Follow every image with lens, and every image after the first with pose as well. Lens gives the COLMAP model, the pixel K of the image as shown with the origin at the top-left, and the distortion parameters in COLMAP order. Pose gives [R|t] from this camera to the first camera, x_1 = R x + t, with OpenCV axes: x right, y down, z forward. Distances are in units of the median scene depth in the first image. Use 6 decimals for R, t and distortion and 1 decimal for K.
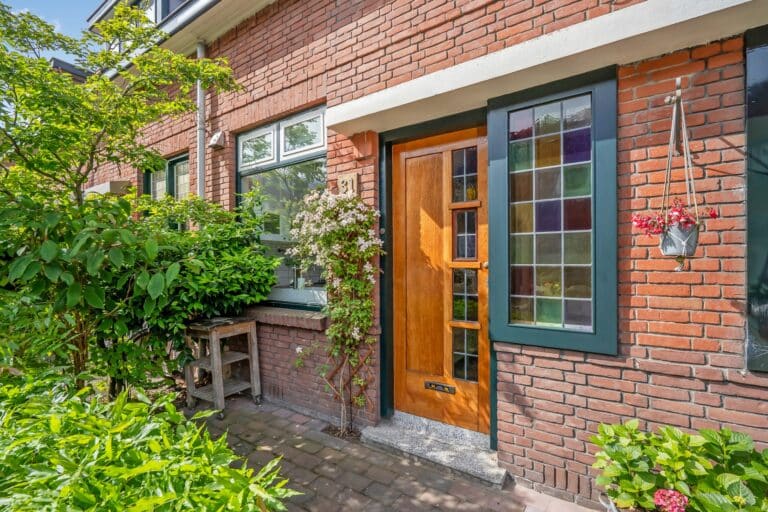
lens RADIAL K [[358.3, 0, 326.0], [0, 358.3, 266.8], [0, 0, 1]] dist [-0.001059, 0.001654]
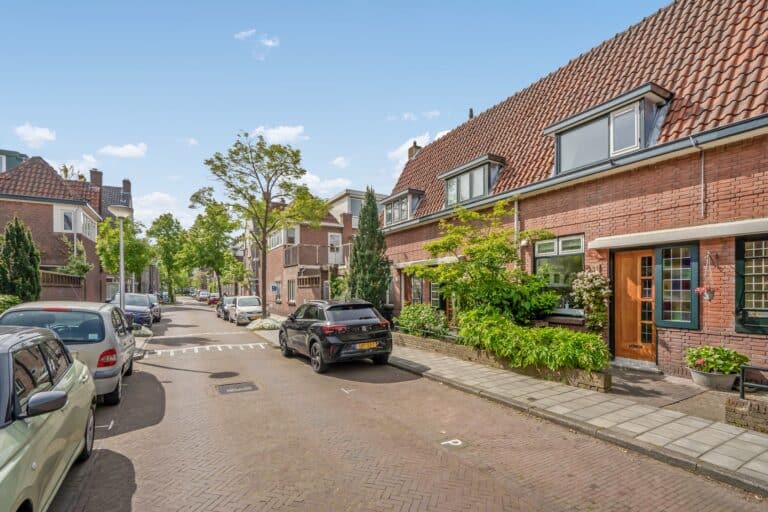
lens RADIAL K [[358.3, 0, 392.6], [0, 358.3, 292.8], [0, 0, 1]] dist [-0.001059, 0.001654]
pose [[0.951428, 0.005665, -0.307820, -0.590099], [-0.005448, 0.999984, 0.001565, -0.051751], [0.307824, 0.000188, 0.951443, -2.114352]]
